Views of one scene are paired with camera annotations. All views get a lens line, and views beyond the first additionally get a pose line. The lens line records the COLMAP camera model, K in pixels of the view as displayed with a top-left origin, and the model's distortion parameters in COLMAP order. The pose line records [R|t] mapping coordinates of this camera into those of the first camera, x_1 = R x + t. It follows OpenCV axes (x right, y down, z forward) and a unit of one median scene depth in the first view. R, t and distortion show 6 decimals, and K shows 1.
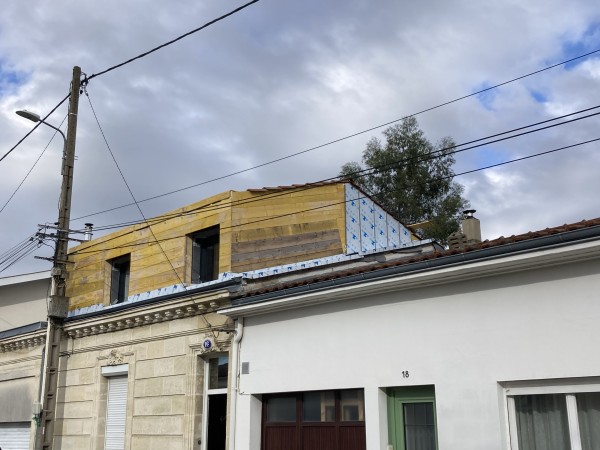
lens RADIAL K [[709.8, 0, 287.3], [0, 709.8, 203.9], [0, 0, 1]] dist [-0.001330, 0.000000]
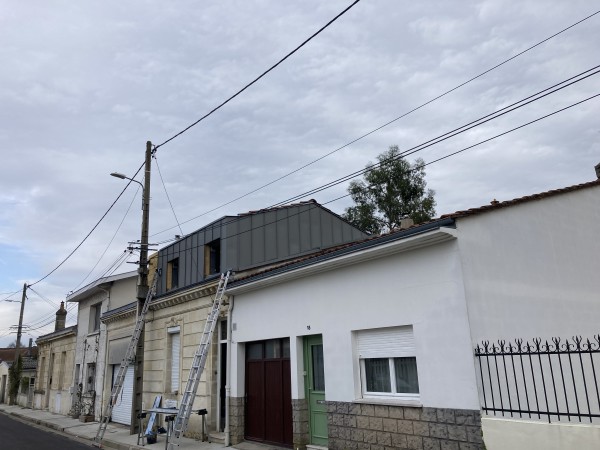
lens RADIAL K [[492.9, 0, 287.9], [0, 492.9, 212.8], [0, 0, 1]] dist [0.013048, -0.020961]
pose [[0.988367, -0.072007, -0.133958, 0.201141], [0.074042, 0.997202, 0.010261, -0.027070], [0.132844, -0.020060, 0.990934, -0.086854]]
